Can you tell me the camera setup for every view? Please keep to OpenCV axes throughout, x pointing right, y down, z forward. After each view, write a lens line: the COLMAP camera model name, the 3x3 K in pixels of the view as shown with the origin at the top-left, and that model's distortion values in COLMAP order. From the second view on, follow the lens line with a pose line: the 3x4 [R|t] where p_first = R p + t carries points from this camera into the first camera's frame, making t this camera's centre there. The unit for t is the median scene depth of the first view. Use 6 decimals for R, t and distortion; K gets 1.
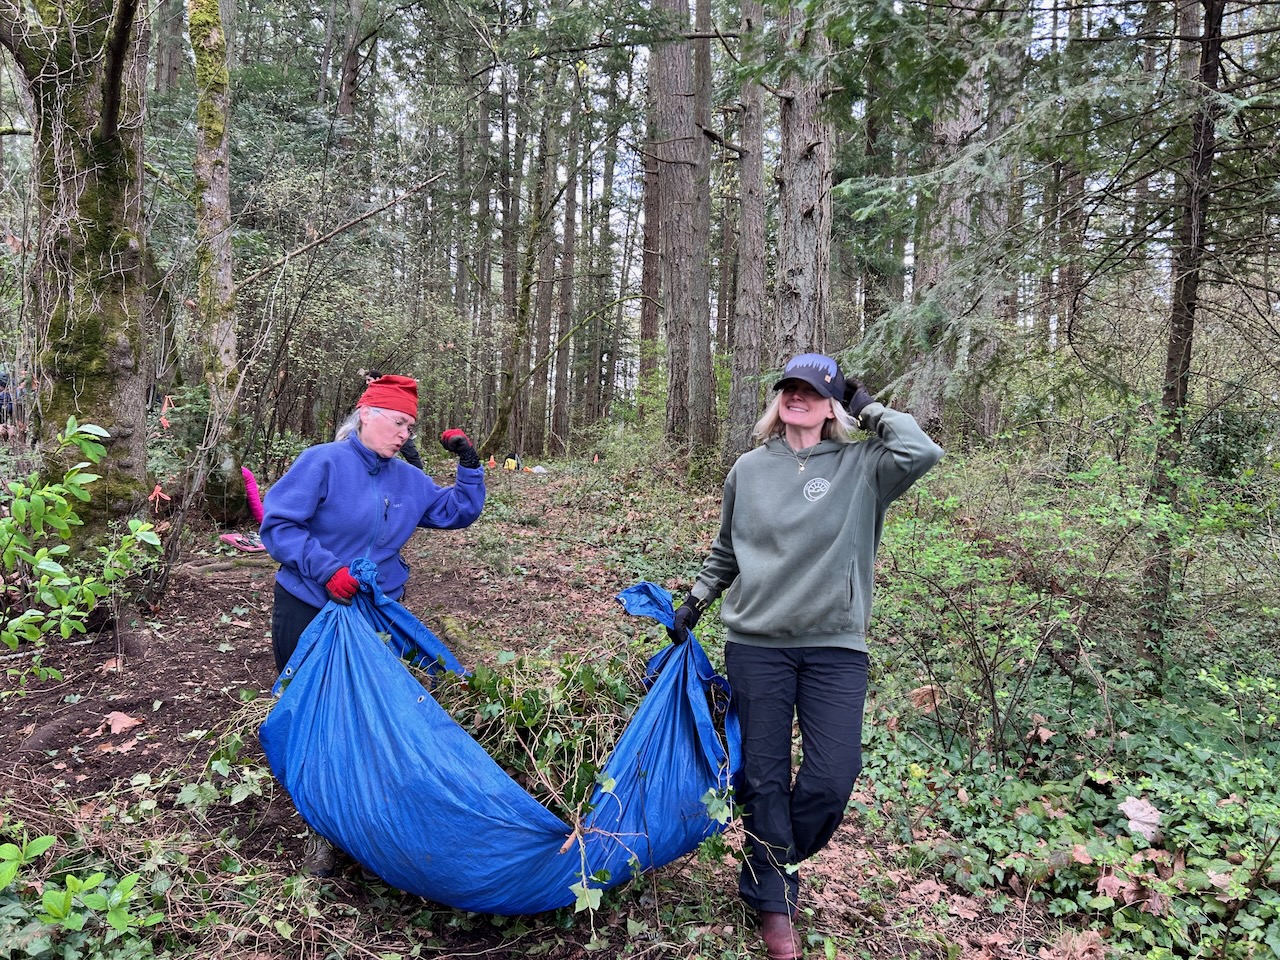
lens RADIAL K [[1003.1, 0, 640.0], [0, 1003.1, 480.0], [0, 0, 1]] dist [0.074861, -0.077454]
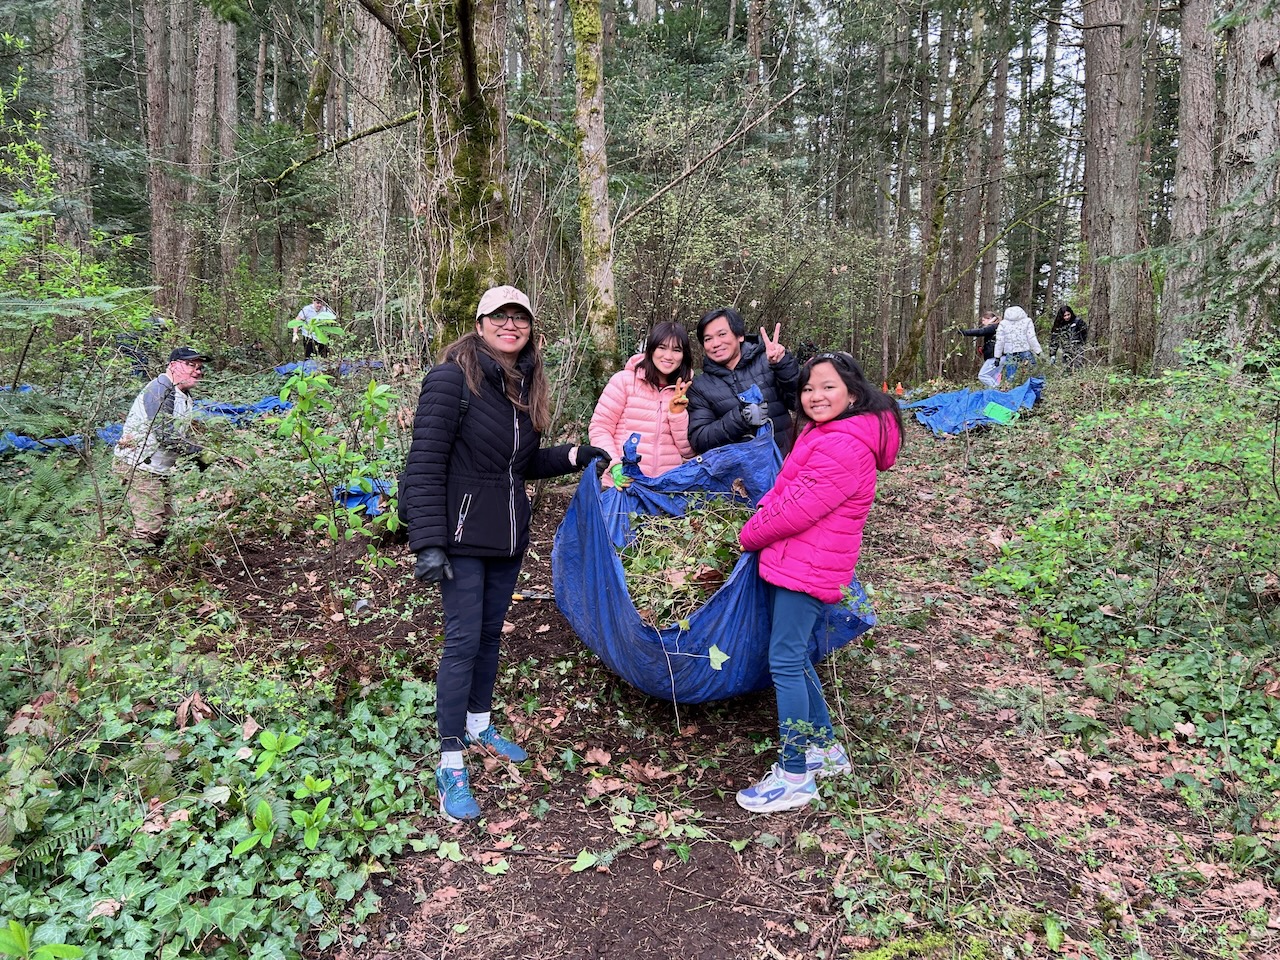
lens RADIAL K [[1003.1, 0, 640.0], [0, 1003.1, 480.0], [0, 0, 1]] dist [0.074861, -0.077454]
pose [[0.902163, 0.004780, -0.431369, 0.116935], [0.023013, 0.997981, 0.059189, 0.015191], [0.430781, -0.063325, 0.900232, 0.060846]]
